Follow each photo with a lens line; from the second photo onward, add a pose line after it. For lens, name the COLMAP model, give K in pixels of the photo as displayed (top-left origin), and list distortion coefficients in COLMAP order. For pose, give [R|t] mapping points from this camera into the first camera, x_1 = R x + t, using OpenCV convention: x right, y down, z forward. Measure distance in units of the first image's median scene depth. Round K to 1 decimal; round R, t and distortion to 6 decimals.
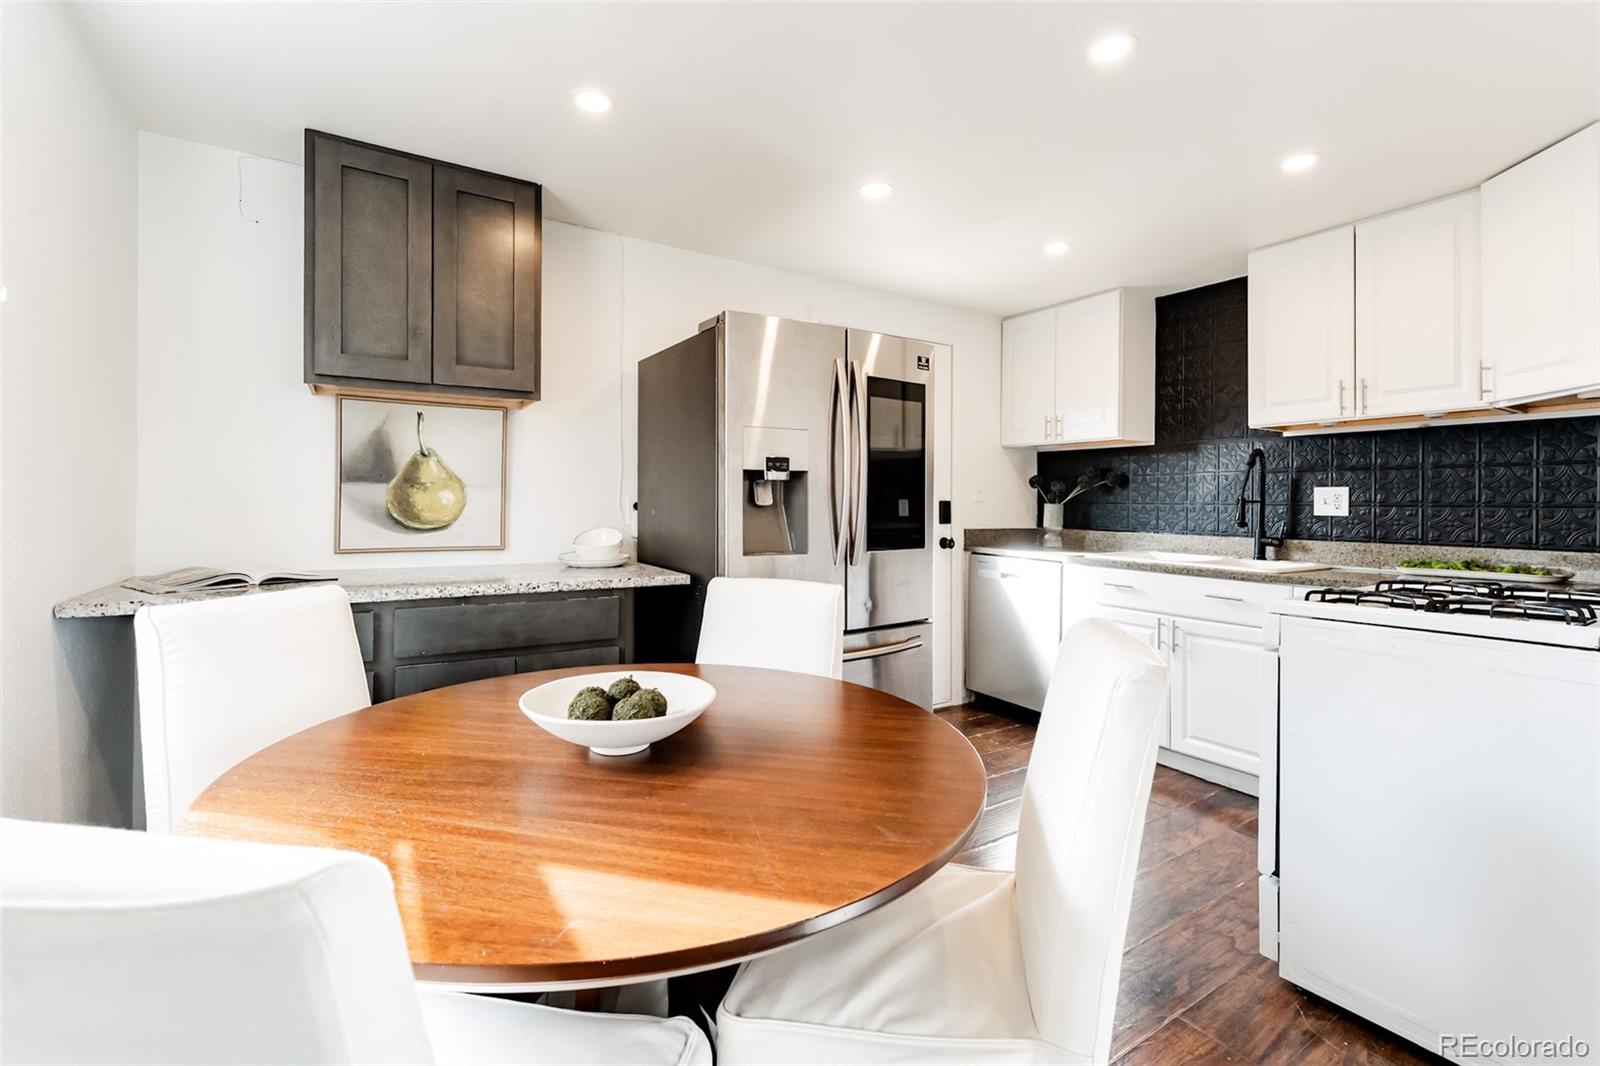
lens RADIAL K [[699.4, 0, 794.9], [0, 699.4, 503.1], [0, 0, 1]] dist [-0.001856, -0.000167]
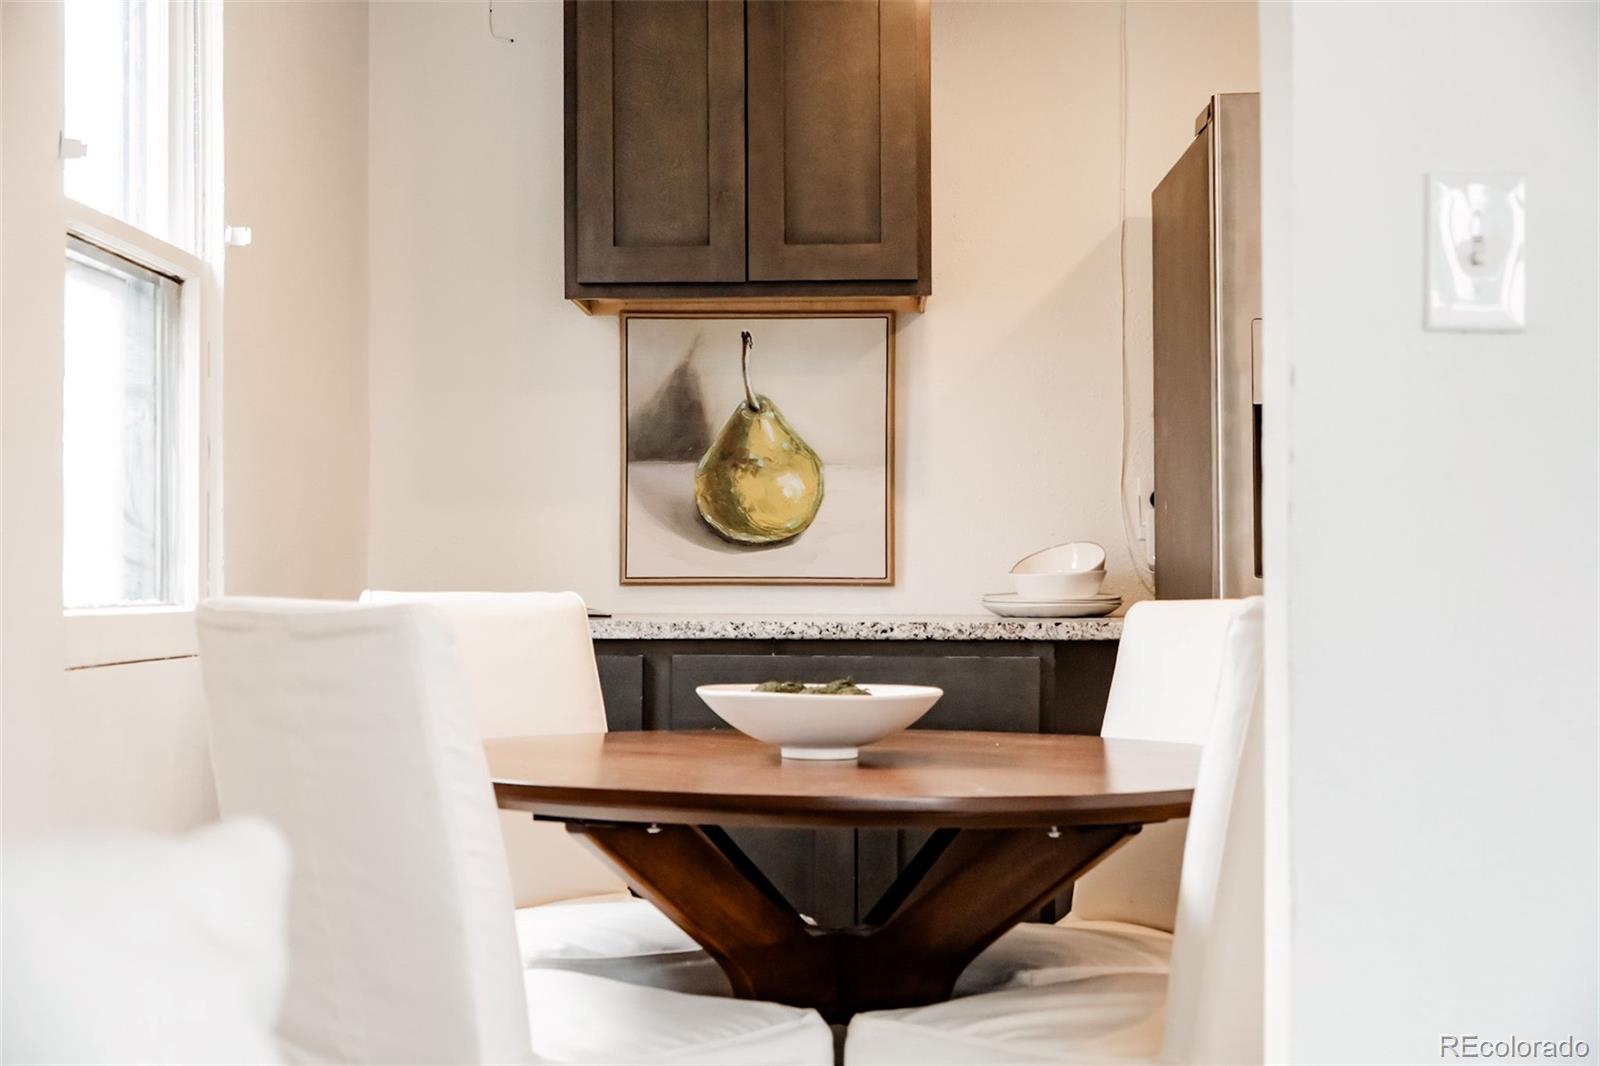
lens RADIAL K [[2463.1, 0, 800.0], [0, 2463.1, 533.0], [0, 0, 1]] dist [-0.012673, -0.002208]
pose [[0.829845, -0.020314, -0.557624, 1.776538], [0.007599, 0.999656, -0.025109, 0.238541], [0.557942, 0.016599, 0.829714, -1.801503]]
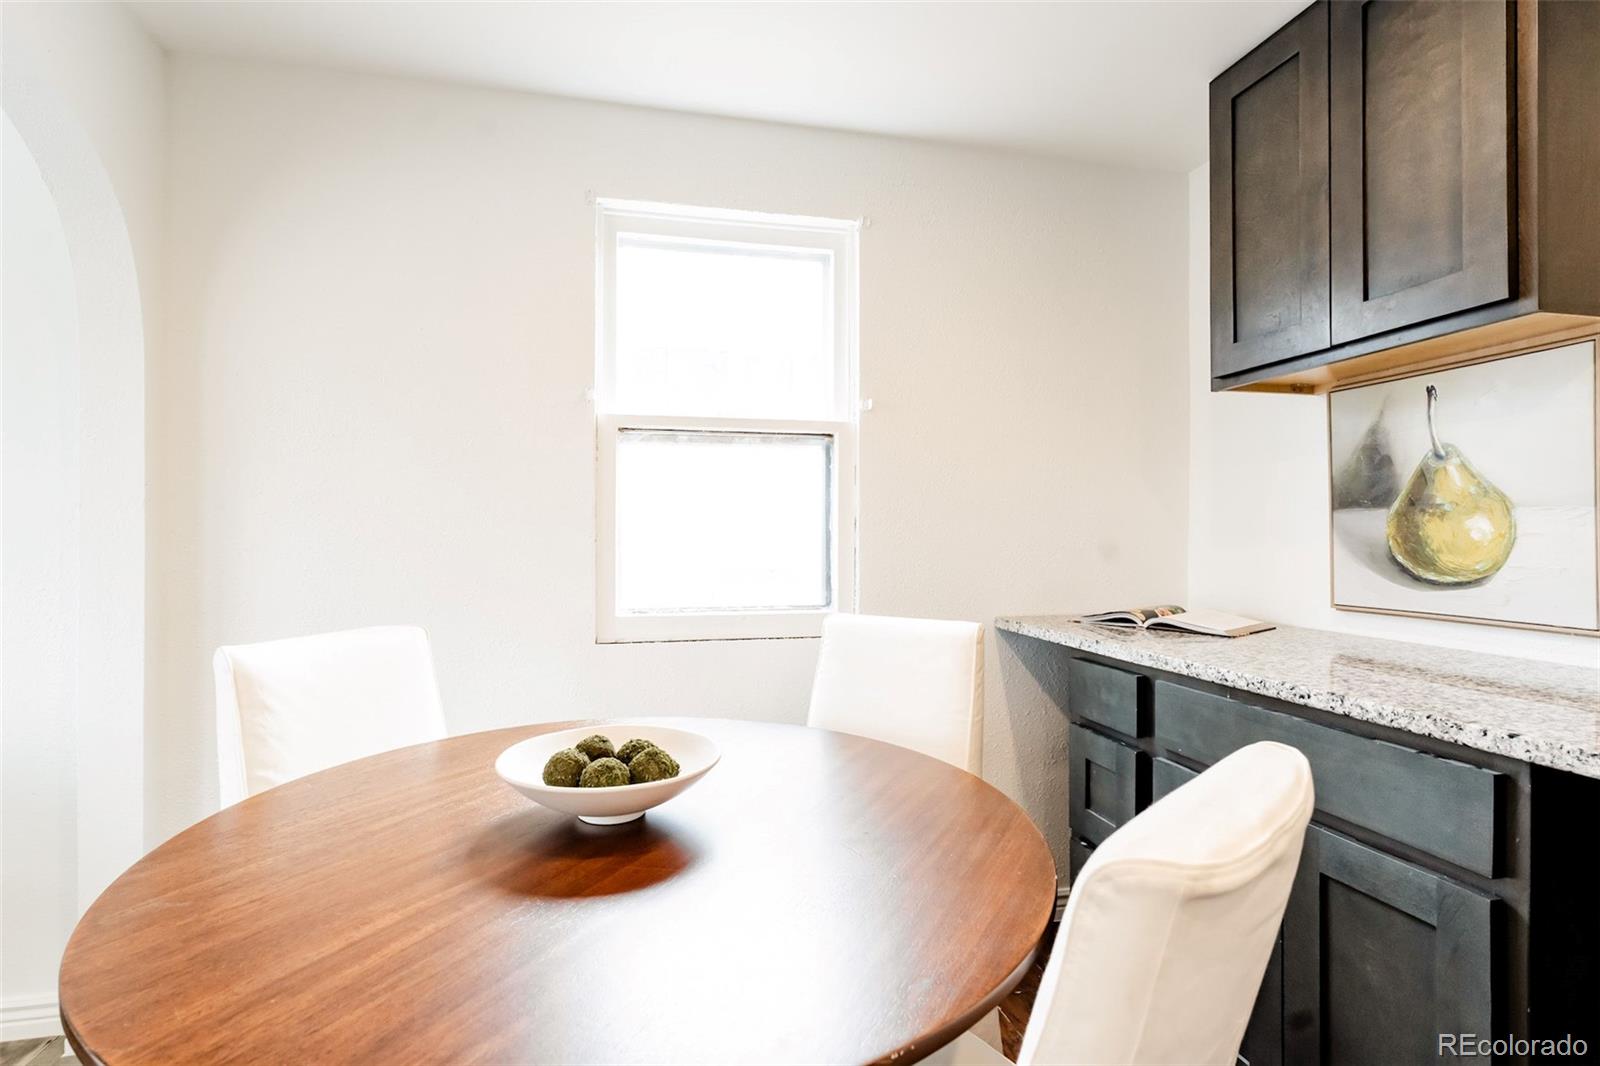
lens RADIAL K [[768.8, 0, 774.7], [0, 768.8, 533.3], [0, 0, 1]] dist [0.000074, 0.000130]
pose [[-0.356280, -0.011005, -0.934314, 0.829766], [-0.003202, 0.999939, -0.010557, 0.012510], [0.934374, -0.000770, -0.356294, 2.166146]]
